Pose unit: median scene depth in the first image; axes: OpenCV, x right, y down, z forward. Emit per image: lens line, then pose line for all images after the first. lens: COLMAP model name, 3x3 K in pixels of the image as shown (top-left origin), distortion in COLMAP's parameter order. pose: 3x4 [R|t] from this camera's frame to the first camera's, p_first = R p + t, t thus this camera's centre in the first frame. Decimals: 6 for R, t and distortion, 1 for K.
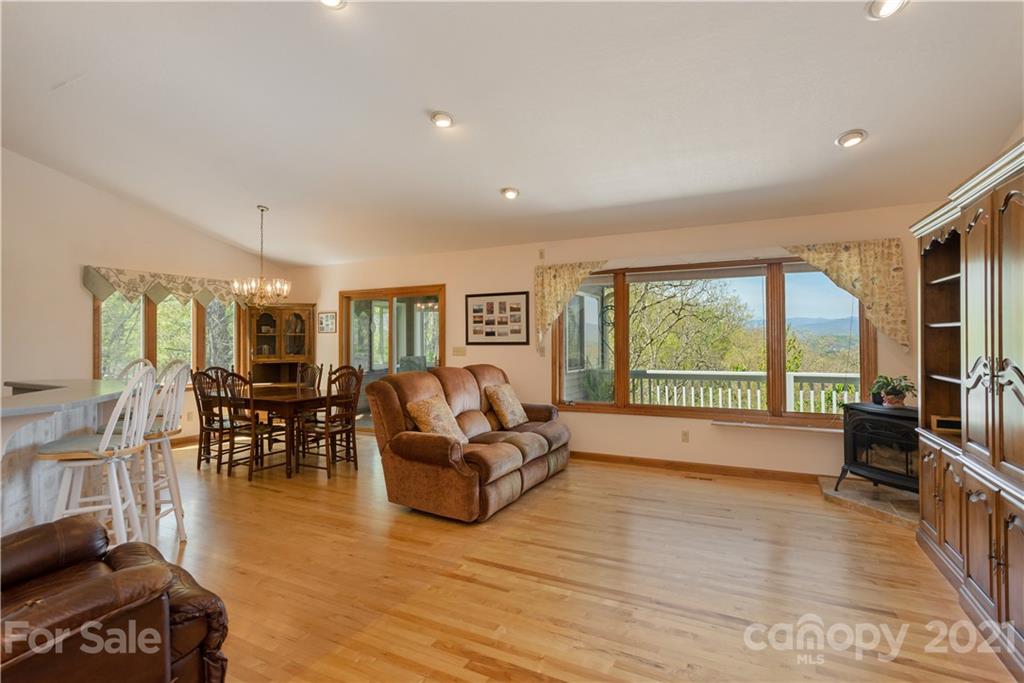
lens RADIAL K [[494.2, 0, 508.3], [0, 494.2, 337.0], [0, 0, 1]] dist [-0.021861, 0.007515]
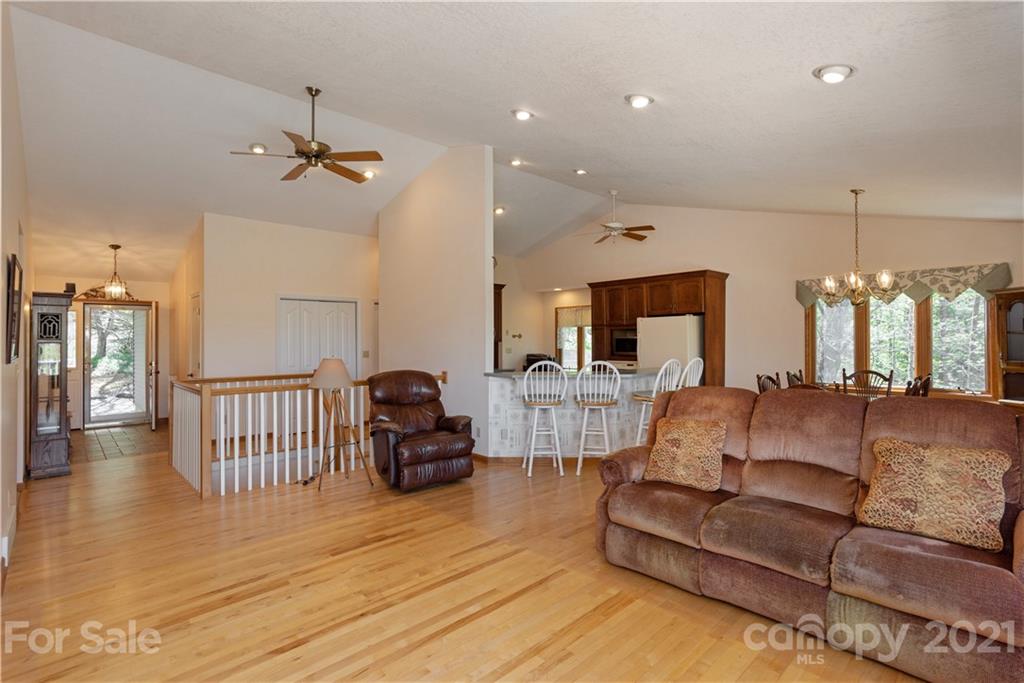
lens RADIAL K [[494.2, 0, 512.6], [0, 494.2, 340.4], [0, 0, 1]] dist [-0.021861, 0.007515]
pose [[-0.315011, 0.002723, -0.949084, 0.754922], [0.013089, 0.999913, -0.001476, -0.006612], [0.948998, -0.012888, -0.315020, 1.053493]]
